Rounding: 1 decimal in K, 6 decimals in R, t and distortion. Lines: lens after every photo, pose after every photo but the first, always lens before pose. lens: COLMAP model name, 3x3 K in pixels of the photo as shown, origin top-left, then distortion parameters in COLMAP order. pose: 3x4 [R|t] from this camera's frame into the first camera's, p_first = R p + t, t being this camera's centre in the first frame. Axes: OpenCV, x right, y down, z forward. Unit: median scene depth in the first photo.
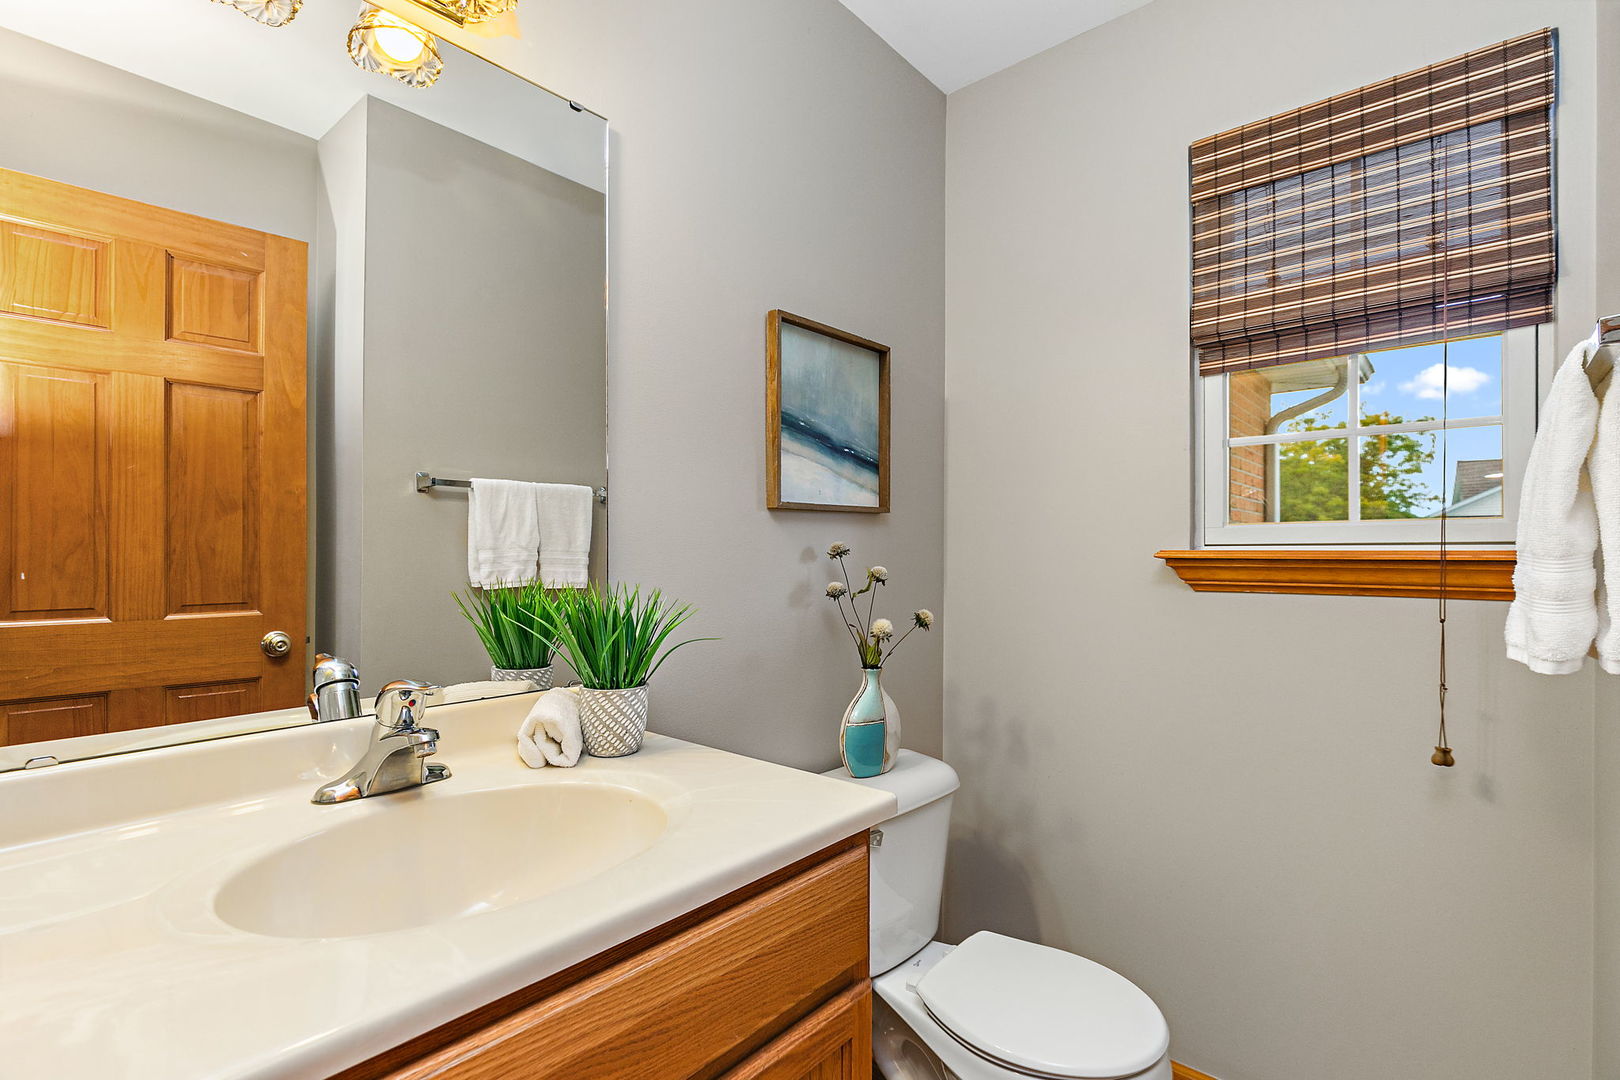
lens RADIAL K [[754.8, 0, 813.3], [0, 754.8, 545.5], [0, 0, 1]] dist [0.000440, 0.000241]
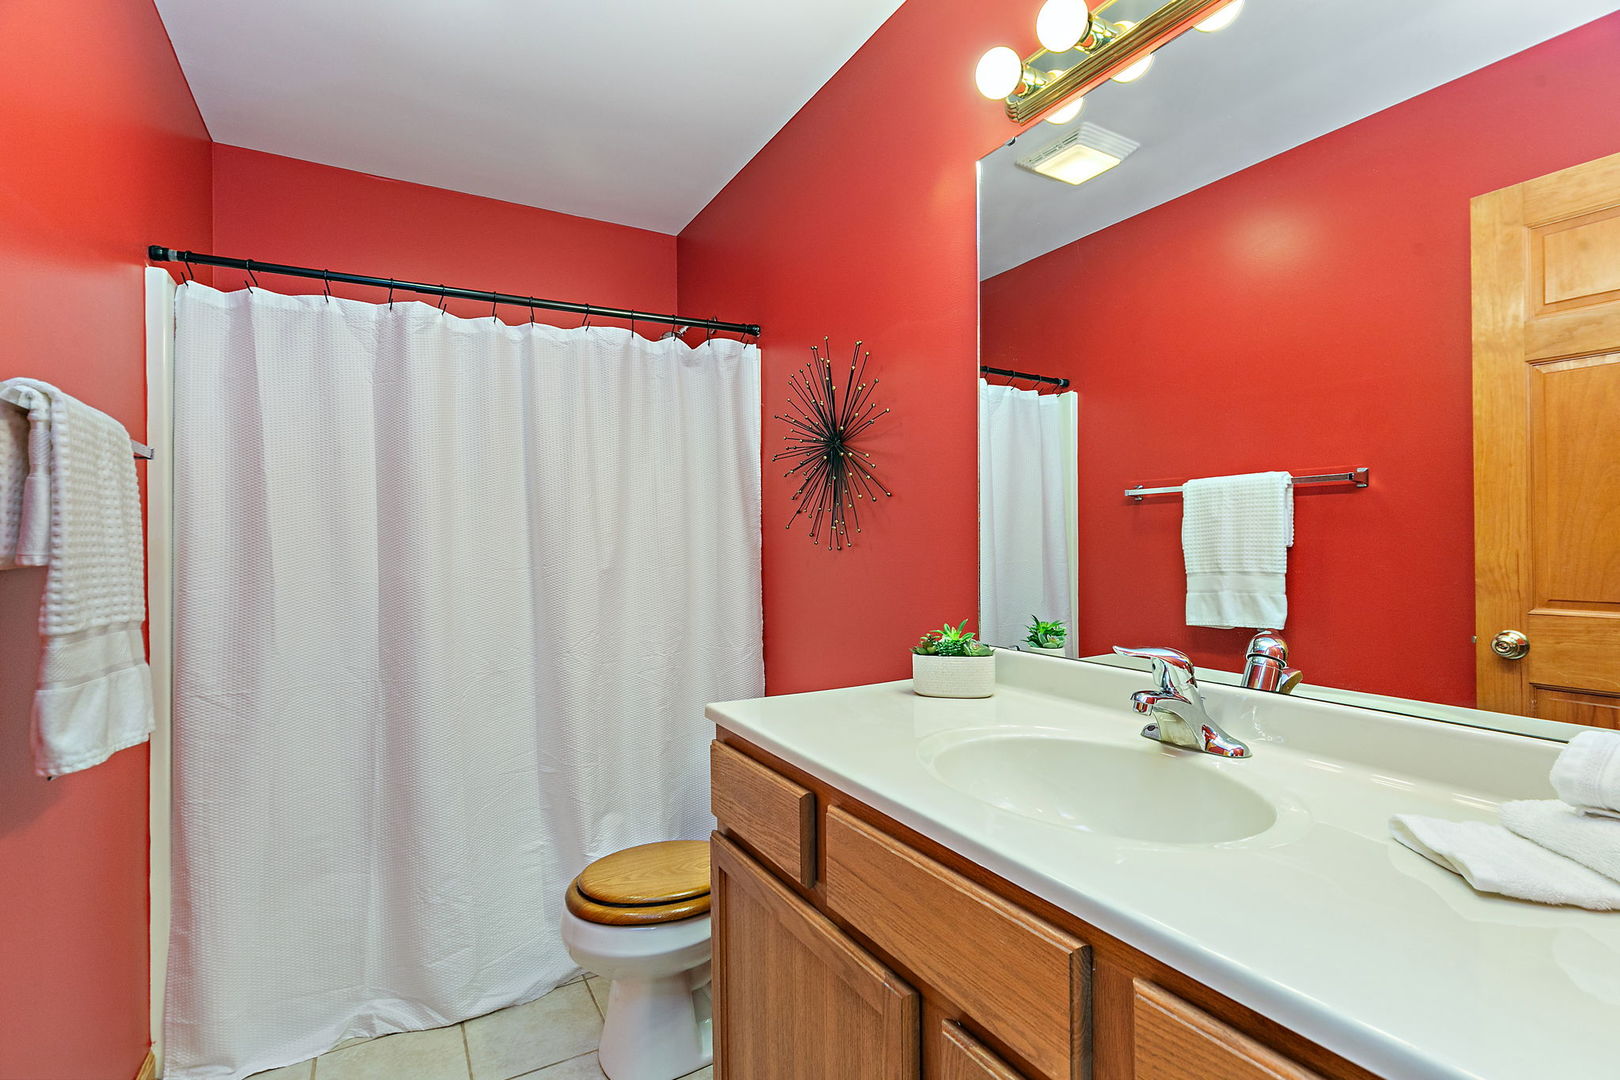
lens RADIAL K [[754.8, 0, 813.3], [0, 754.8, 545.5], [0, 0, 1]] dist [0.000440, 0.000241]
pose [[-0.328256, 0.004889, -0.944576, 0.619196], [0.014664, 0.999892, 0.000079, 0.012404], [0.944475, -0.013825, -0.328292, 0.757790]]
